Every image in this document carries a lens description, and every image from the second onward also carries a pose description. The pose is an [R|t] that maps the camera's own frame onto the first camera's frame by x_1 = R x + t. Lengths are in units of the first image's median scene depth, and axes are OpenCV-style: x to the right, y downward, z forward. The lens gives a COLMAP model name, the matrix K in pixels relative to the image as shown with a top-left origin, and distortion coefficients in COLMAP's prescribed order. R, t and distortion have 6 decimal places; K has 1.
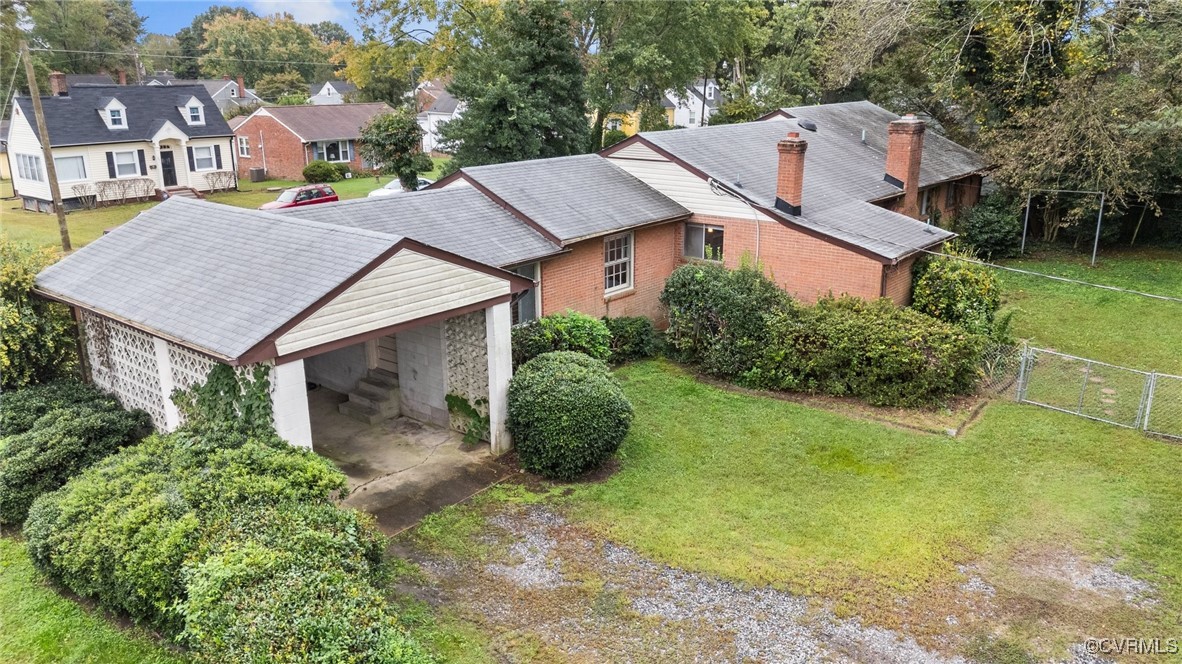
lens RADIAL K [[863.6, 0, 591.0], [0, 863.6, 332.0], [0, 0, 1]] dist [0.057304, -0.077969]
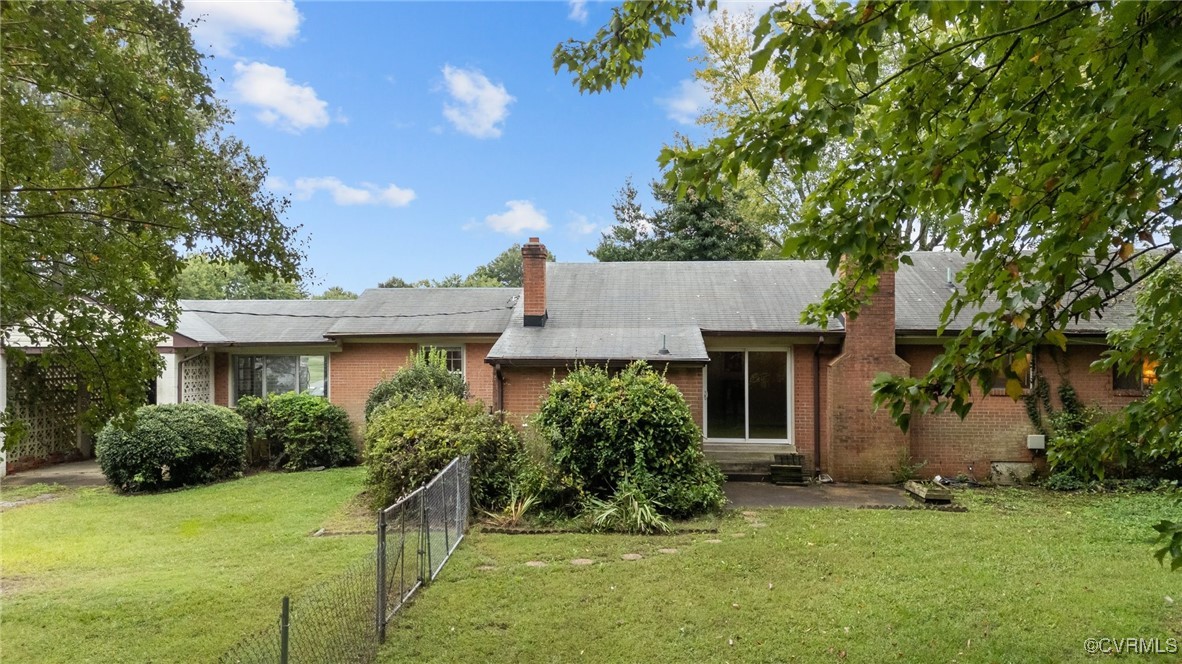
lens RADIAL K [[863.6, 0, 591.0], [0, 863.6, 332.0], [0, 0, 1]] dist [0.057304, -0.077969]
pose [[0.596819, -0.007028, -0.802345, 0.985577], [-0.227804, 0.957330, -0.177836, 0.016870], [0.769358, 0.288913, 0.569752, 0.538370]]
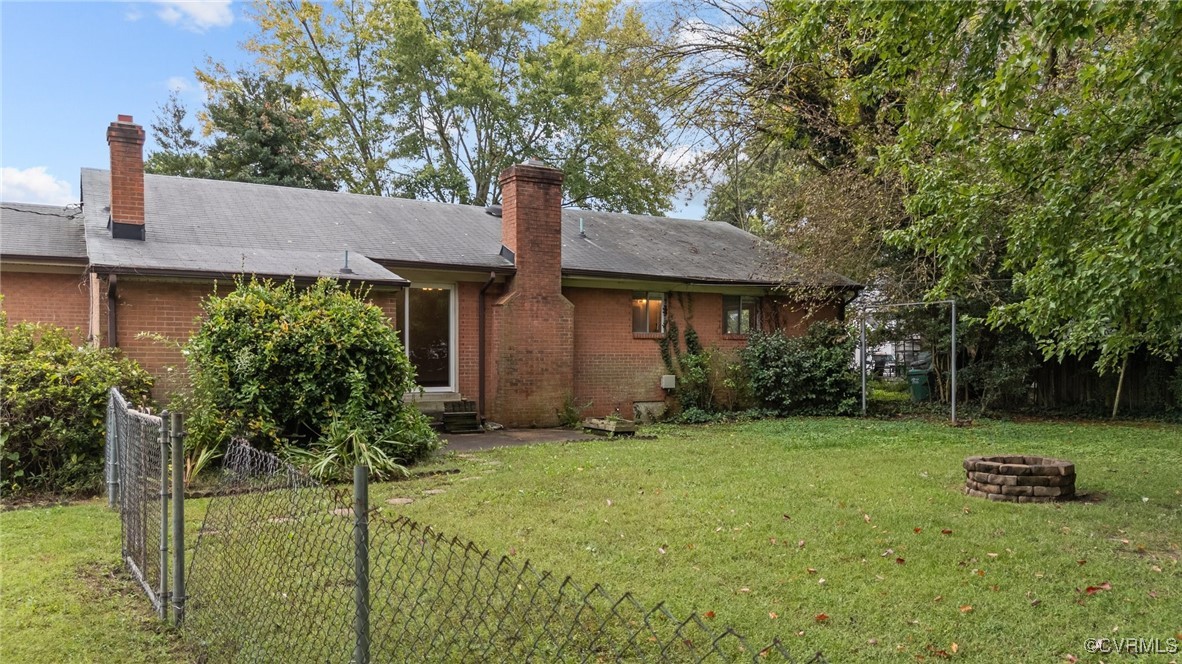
lens RADIAL K [[871.1, 0, 592.3], [0, 871.1, 363.5], [0, 0, 1]] dist [0.086379, -0.132680]
pose [[0.944737, 0.014627, -0.327502, 0.779432], [-0.100312, 0.963985, -0.246314, 0.084054], [0.312104, 0.265554, 0.912180, 0.529011]]
